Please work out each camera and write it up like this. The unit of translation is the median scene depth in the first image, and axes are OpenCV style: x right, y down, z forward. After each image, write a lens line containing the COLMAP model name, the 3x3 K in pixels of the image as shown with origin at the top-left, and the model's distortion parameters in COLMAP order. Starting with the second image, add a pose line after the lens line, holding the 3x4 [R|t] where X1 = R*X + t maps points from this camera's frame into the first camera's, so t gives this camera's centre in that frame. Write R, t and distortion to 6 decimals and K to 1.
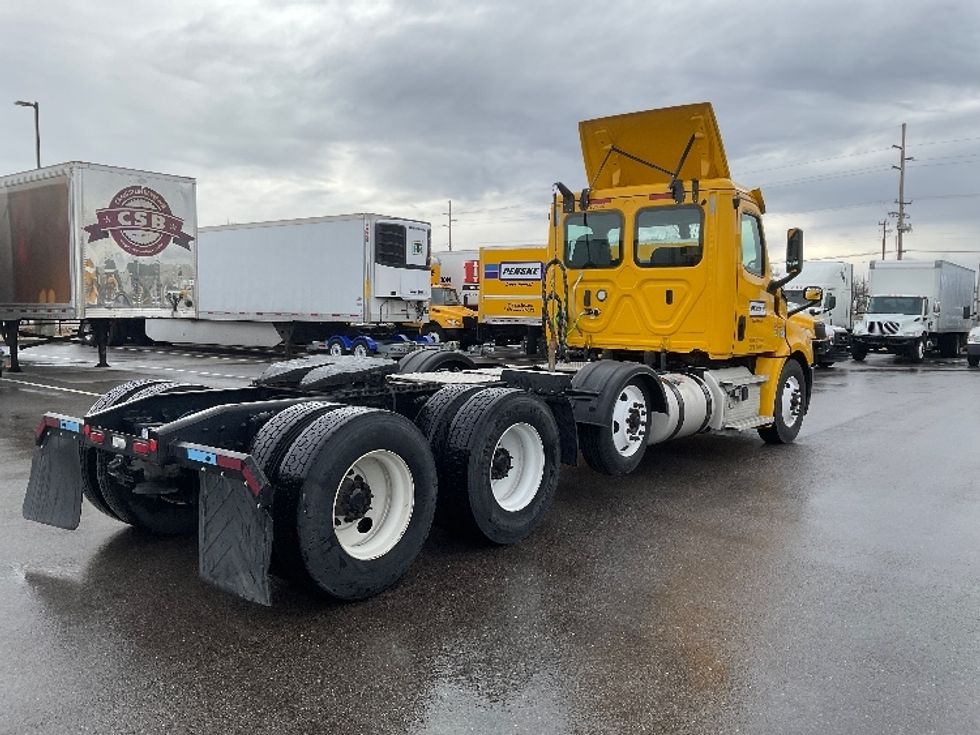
lens RADIAL K [[812.7, 0, 490.0], [0, 812.7, 367.5], [0, 0, 1]] dist [0.109287, -0.220413]
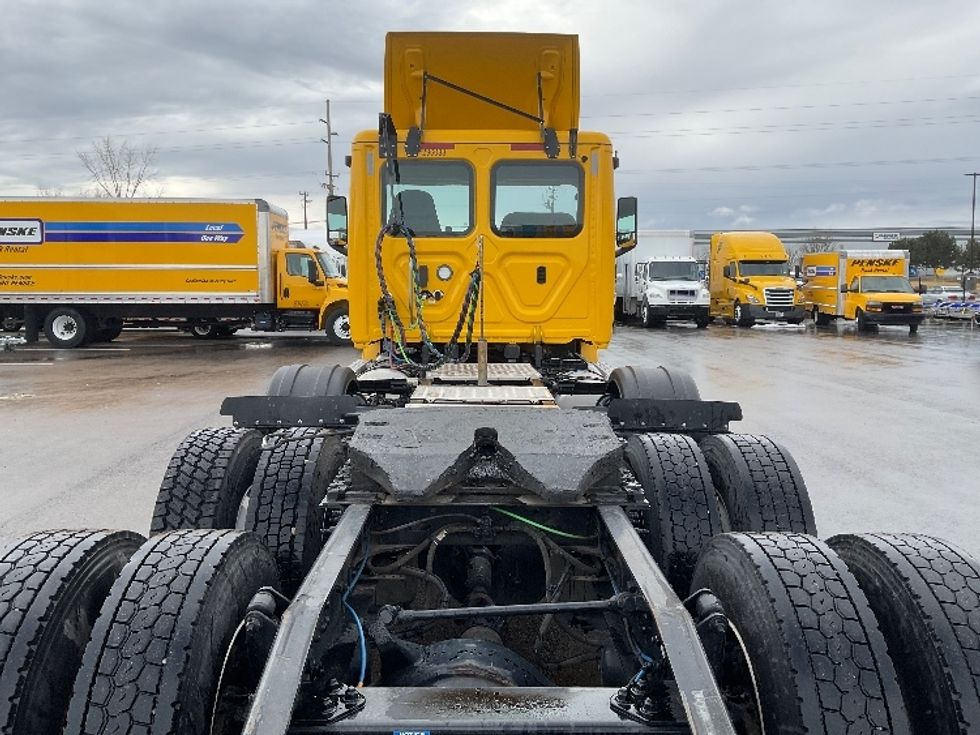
lens RADIAL K [[812.7, 0, 490.0], [0, 812.7, 367.5], [0, 0, 1]] dist [0.109287, -0.220413]
pose [[0.773128, -0.077506, 0.629497, -0.204682], [0.052057, 0.996911, 0.058809, -0.028191], [-0.632110, -0.012697, 0.774774, 0.253607]]
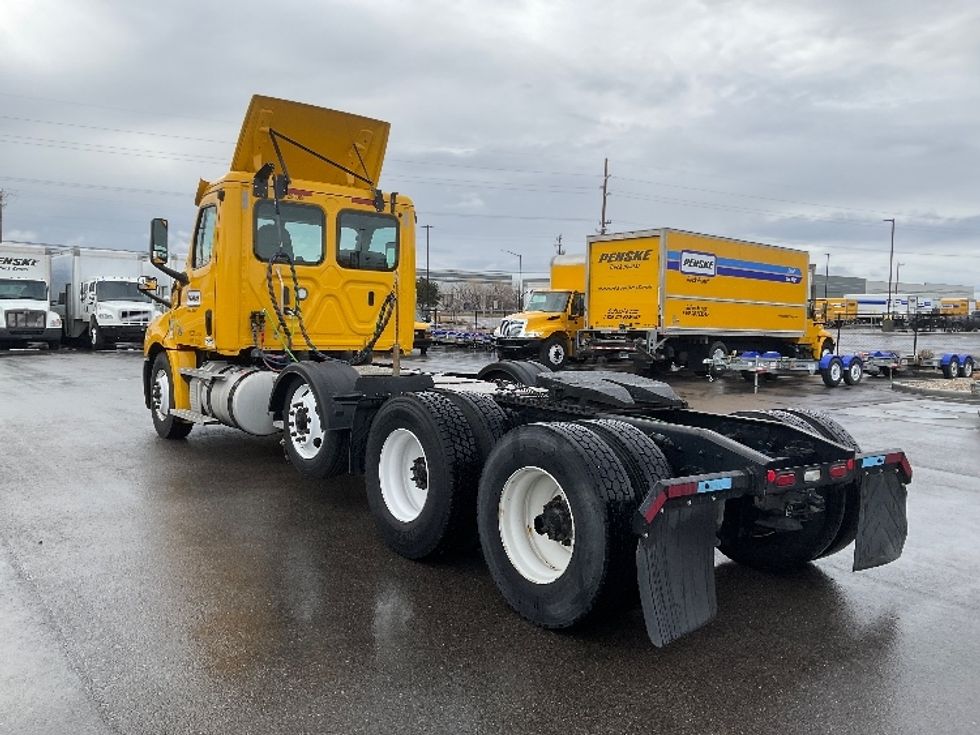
lens RADIAL K [[812.7, 0, 490.0], [0, 812.7, 367.5], [0, 0, 1]] dist [0.109287, -0.220413]
pose [[0.238203, -0.066030, 0.968968, -0.478332], [0.035902, 0.997603, 0.059155, -0.033443], [-0.970552, 0.020697, 0.240002, 0.370062]]
